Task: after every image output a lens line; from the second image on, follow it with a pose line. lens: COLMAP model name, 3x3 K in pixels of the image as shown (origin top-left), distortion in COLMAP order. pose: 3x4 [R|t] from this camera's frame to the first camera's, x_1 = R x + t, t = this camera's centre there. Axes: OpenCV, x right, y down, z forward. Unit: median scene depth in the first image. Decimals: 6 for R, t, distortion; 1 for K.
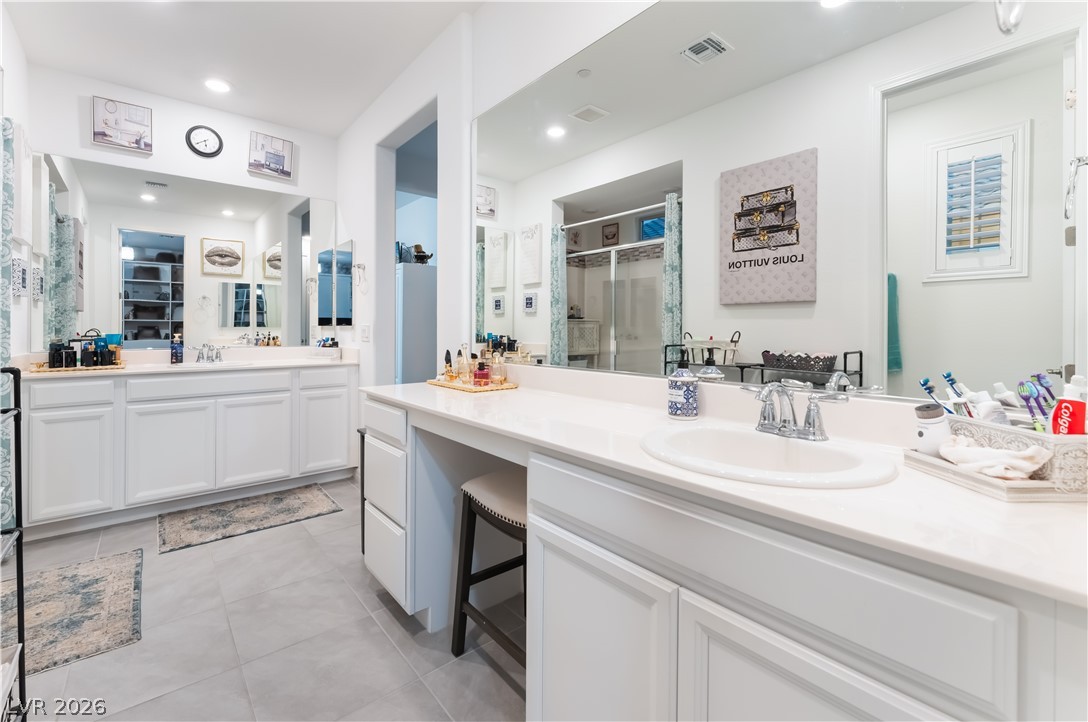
lens RADIAL K [[448.5, 0, 526.7], [0, 448.5, 329.0], [0, 0, 1]] dist [-0.007641, 0.000433]
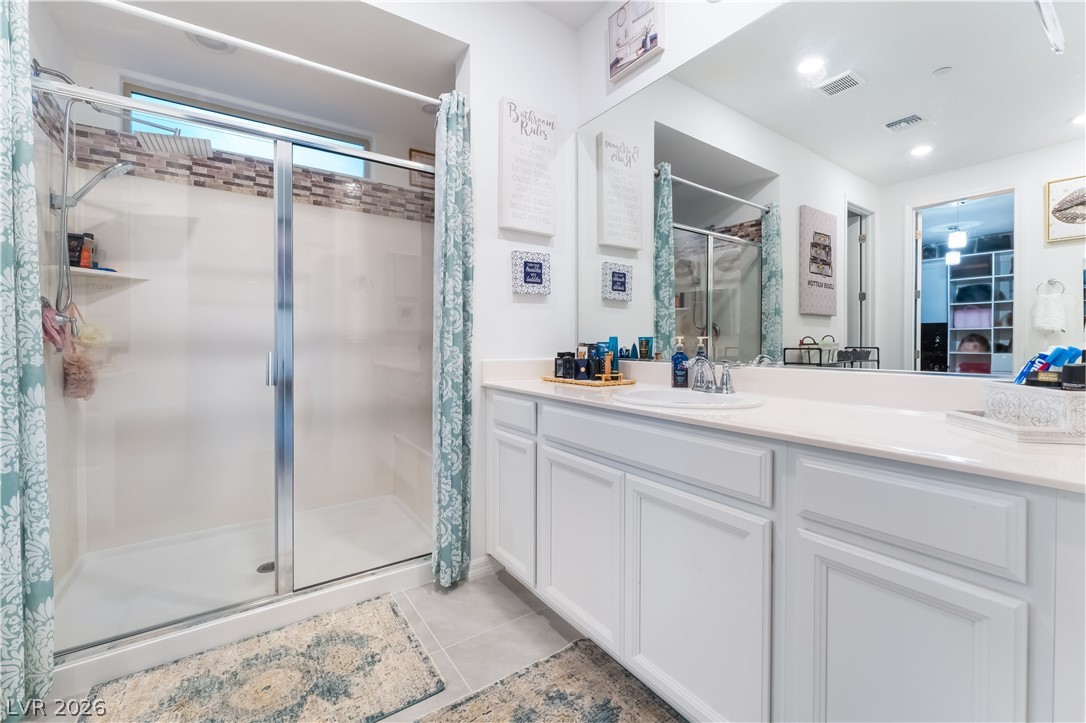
lens RADIAL K [[443.5, 0, 538.7], [0, 443.5, 344.5], [0, 0, 1]] dist [-0.001857, 0.000980]
pose [[-0.076979, 0.004258, -0.997024, -0.196544], [0.000305, 0.999991, 0.004247, 0.018304], [0.997033, 0.000023, -0.076980, 0.834856]]
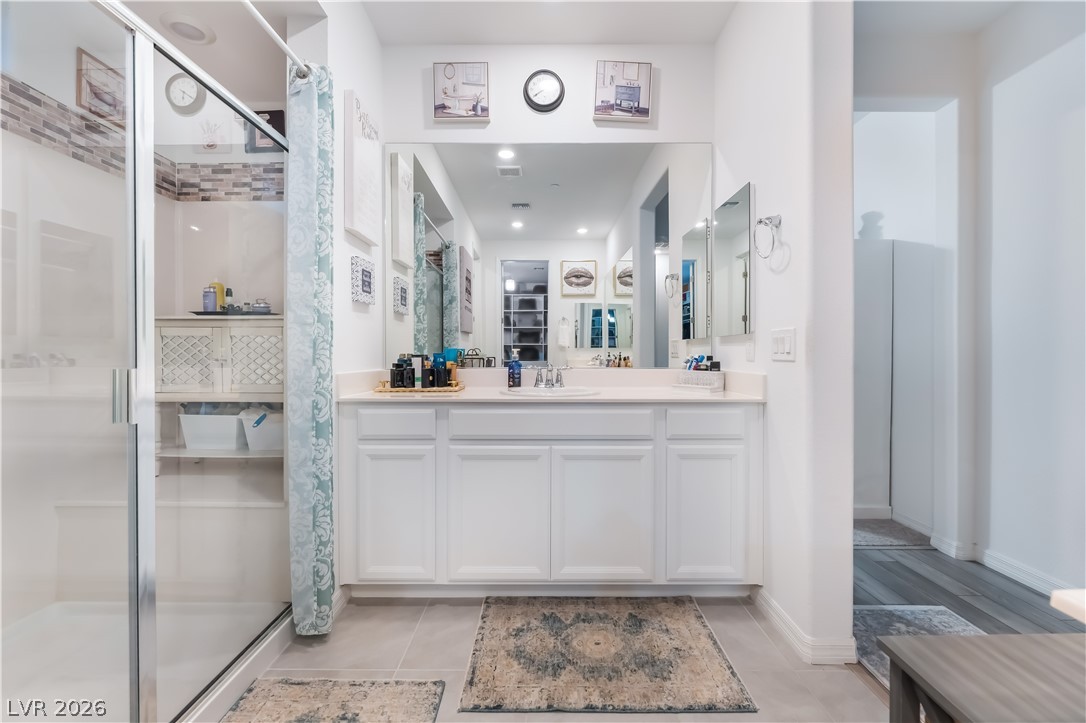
lens RADIAL K [[443.5, 0, 545.3], [0, 443.5, 357.4], [0, 0, 1]] dist [-0.001857, 0.000980]
pose [[0.772817, 0.003337, -0.634620, -0.252105], [0.002514, 0.999962, 0.008321, 0.019061], [0.634624, -0.008026, 0.772779, 0.431864]]
